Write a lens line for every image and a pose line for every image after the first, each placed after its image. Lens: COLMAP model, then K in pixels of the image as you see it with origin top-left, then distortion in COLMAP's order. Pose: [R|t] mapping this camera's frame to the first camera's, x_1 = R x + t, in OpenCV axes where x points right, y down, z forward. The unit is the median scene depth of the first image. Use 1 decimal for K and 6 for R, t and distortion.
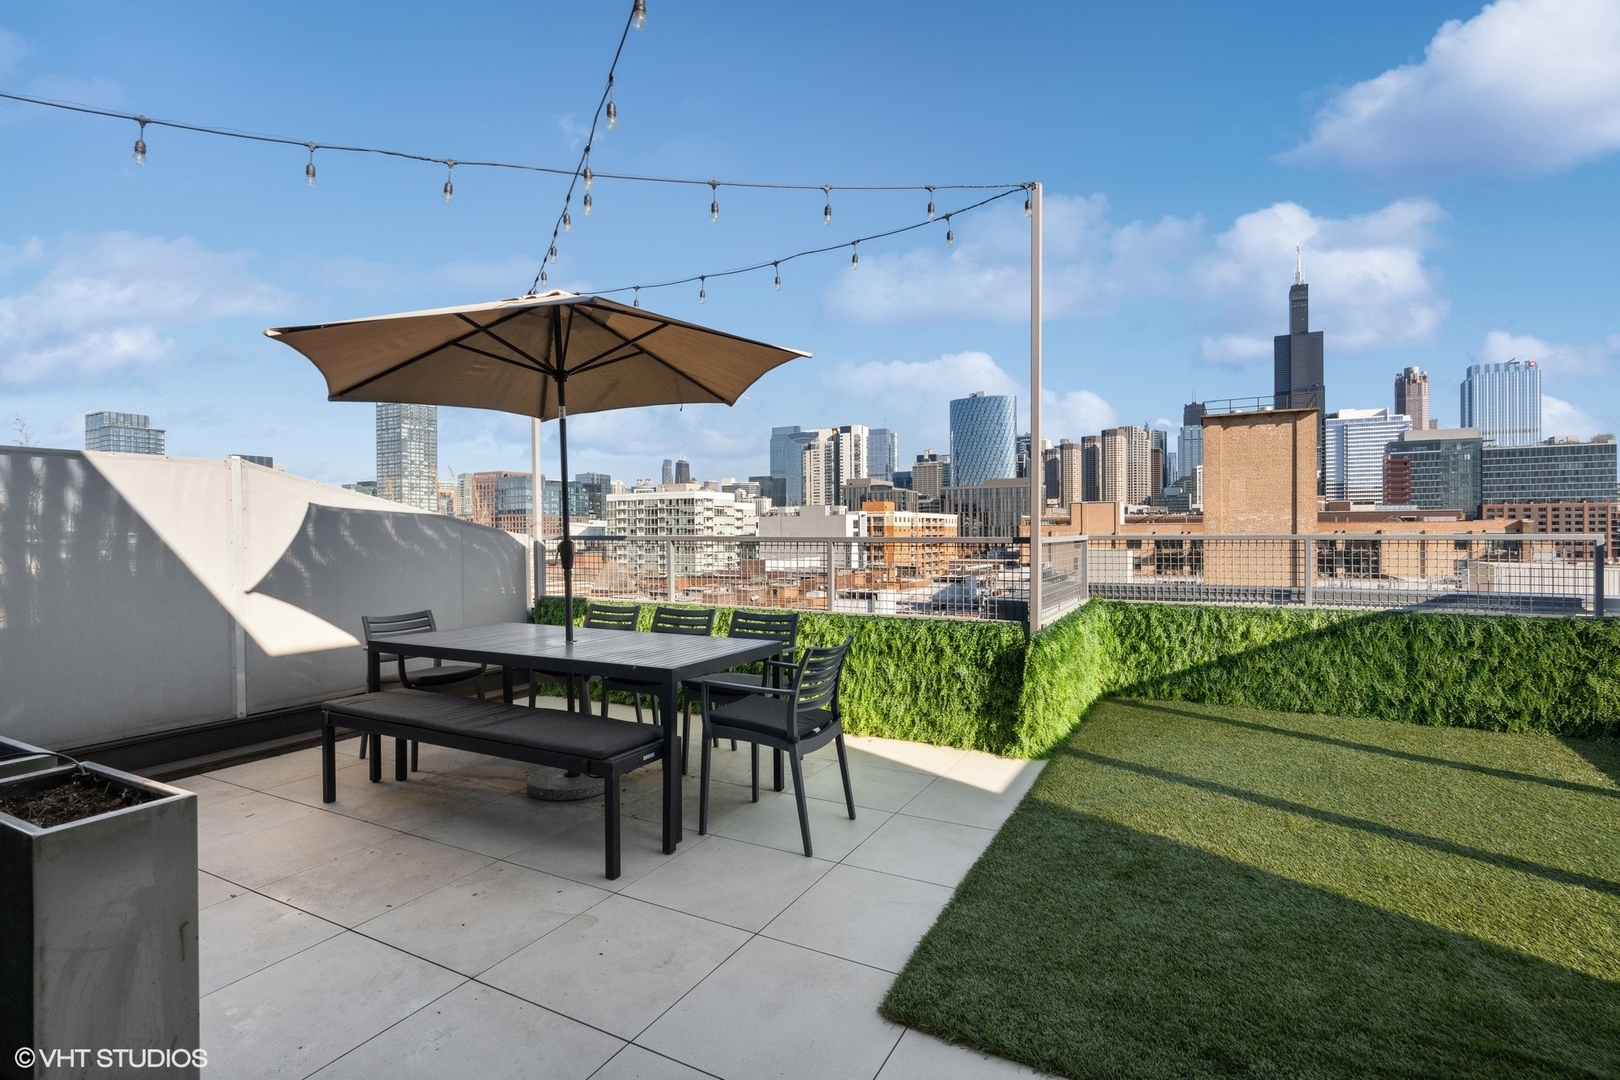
lens RADIAL K [[745.3, 0, 800.4], [0, 745.3, 537.5], [0, 0, 1]] dist [-0.014726, 0.001908]
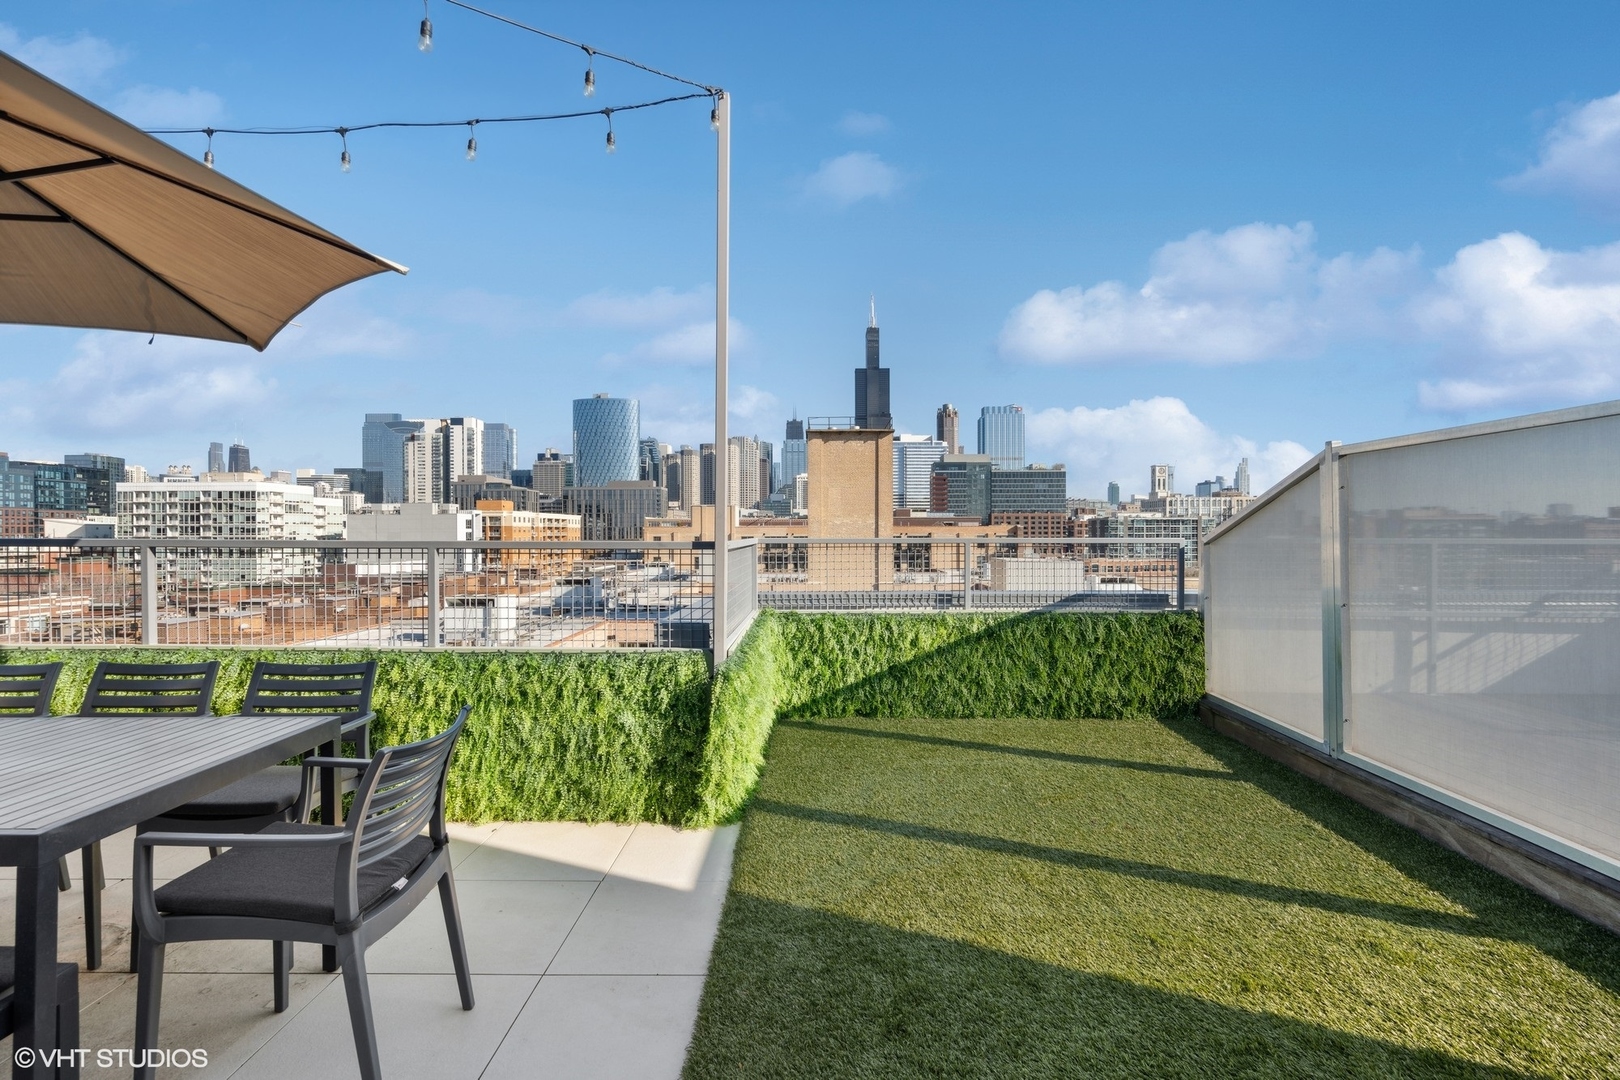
lens RADIAL K [[742.5, 0, 800.2], [0, 742.5, 540.7], [0, 0, 1]] dist [-0.025759, 0.008595]
pose [[0.879538, -0.000978, 0.475827, 0.013629], [-0.000289, 0.999997, 0.002590, -0.002426], [-0.475828, -0.002415, 0.879535, 0.215136]]
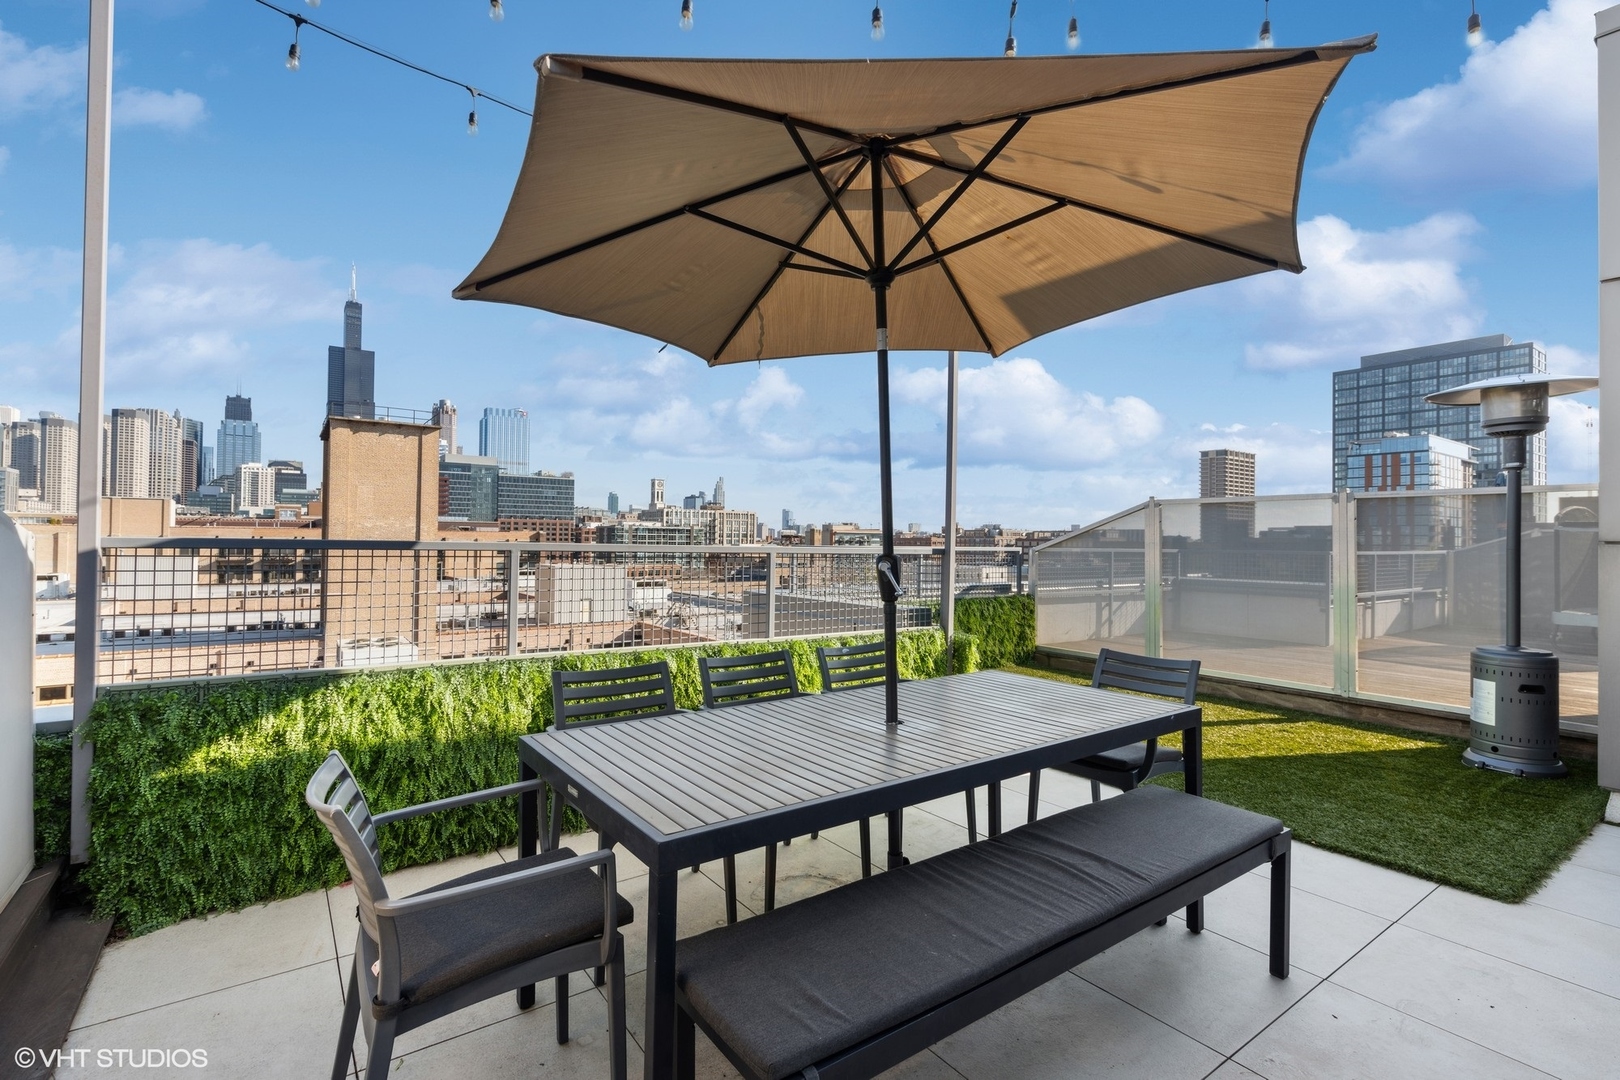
lens RADIAL K [[742.5, 0, 799.5], [0, 742.5, 521.3], [0, 0, 1]] dist [-0.025759, 0.008595]
pose [[0.412604, 0.034316, 0.910264, -0.623460], [-0.006424, 0.999375, -0.034763, -0.002373], [-0.910888, 0.008496, 0.412567, 0.589748]]
